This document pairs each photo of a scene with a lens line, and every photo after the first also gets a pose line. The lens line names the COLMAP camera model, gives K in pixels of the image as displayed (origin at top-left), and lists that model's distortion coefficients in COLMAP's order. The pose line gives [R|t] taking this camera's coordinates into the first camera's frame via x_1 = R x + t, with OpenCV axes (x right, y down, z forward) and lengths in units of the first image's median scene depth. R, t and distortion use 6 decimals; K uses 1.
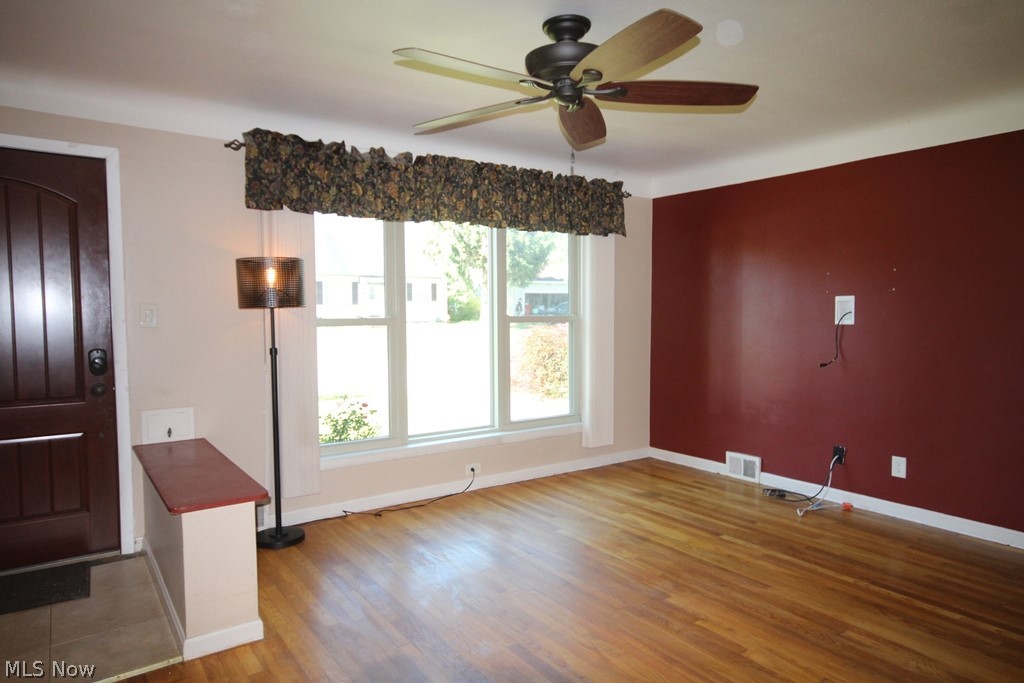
lens RADIAL K [[648.0, 0, 517.1], [0, 648.0, 343.4], [0, 0, 1]] dist [-0.001125, 0.009795]
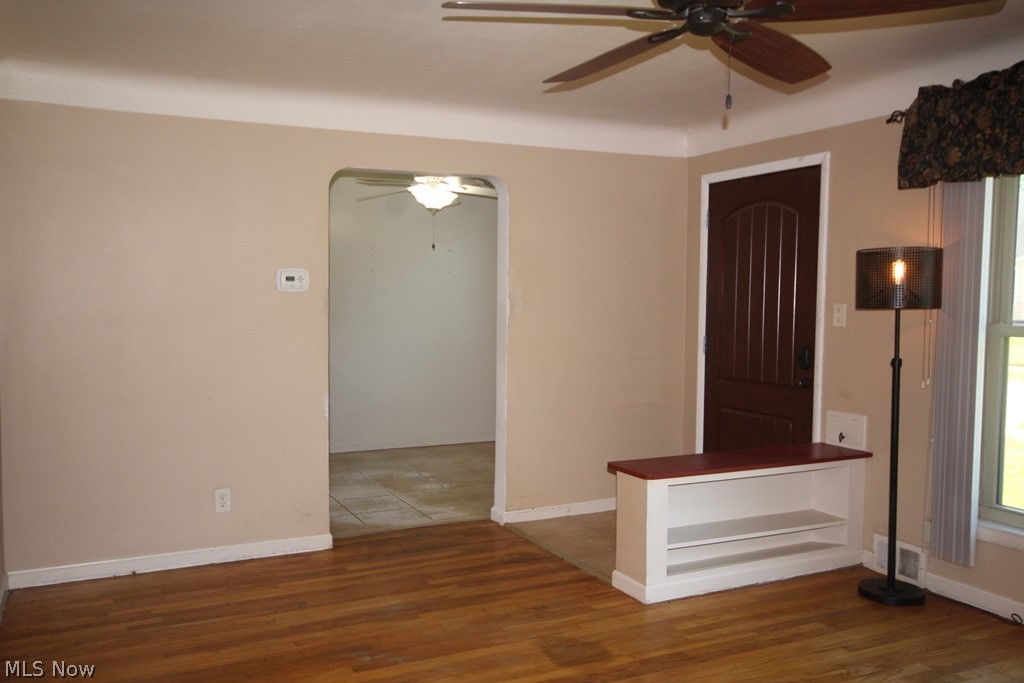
lens RADIAL K [[873.5, 0, 510.2], [0, 873.5, 342.1], [0, 0, 1]] dist [0.011524, 0.027118]
pose [[-0.159999, 0.056512, -0.985498, 0.770561], [-0.056117, 0.996225, 0.066238, -0.057912], [0.985521, 0.065901, -0.156224, 0.676602]]
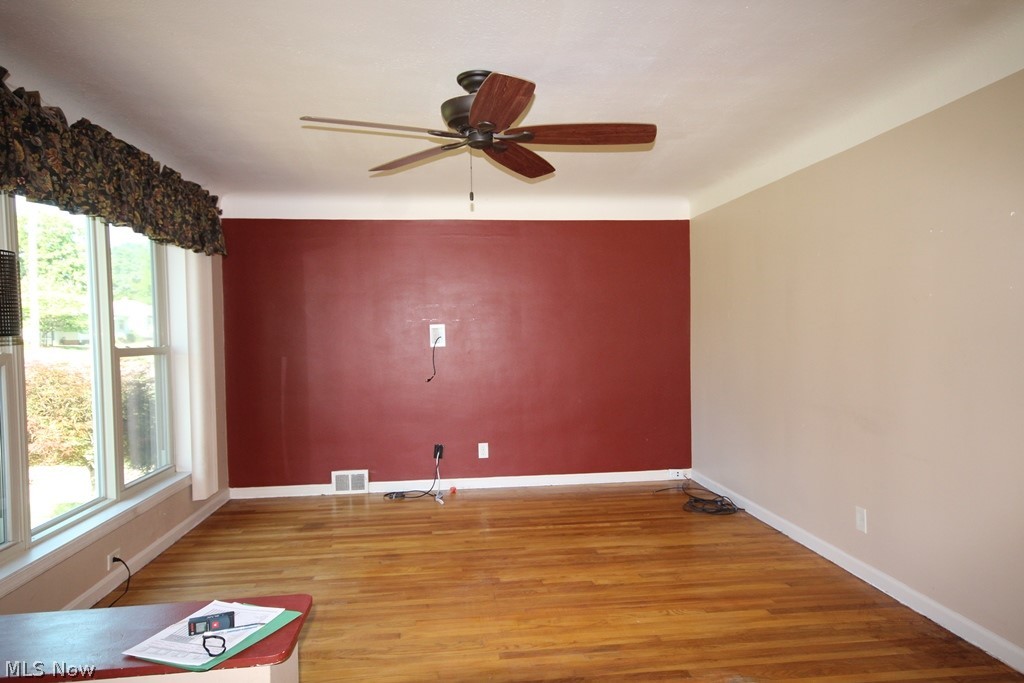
lens RADIAL K [[648.0, 0, 512.4], [0, 648.0, 347.3], [0, 0, 1]] dist [-0.001125, 0.009795]
pose [[0.479811, -0.024994, 0.877016, -0.602716], [0.059595, 0.998214, -0.004156, -0.016551], [-0.875346, 0.054260, 0.480443, 0.304527]]
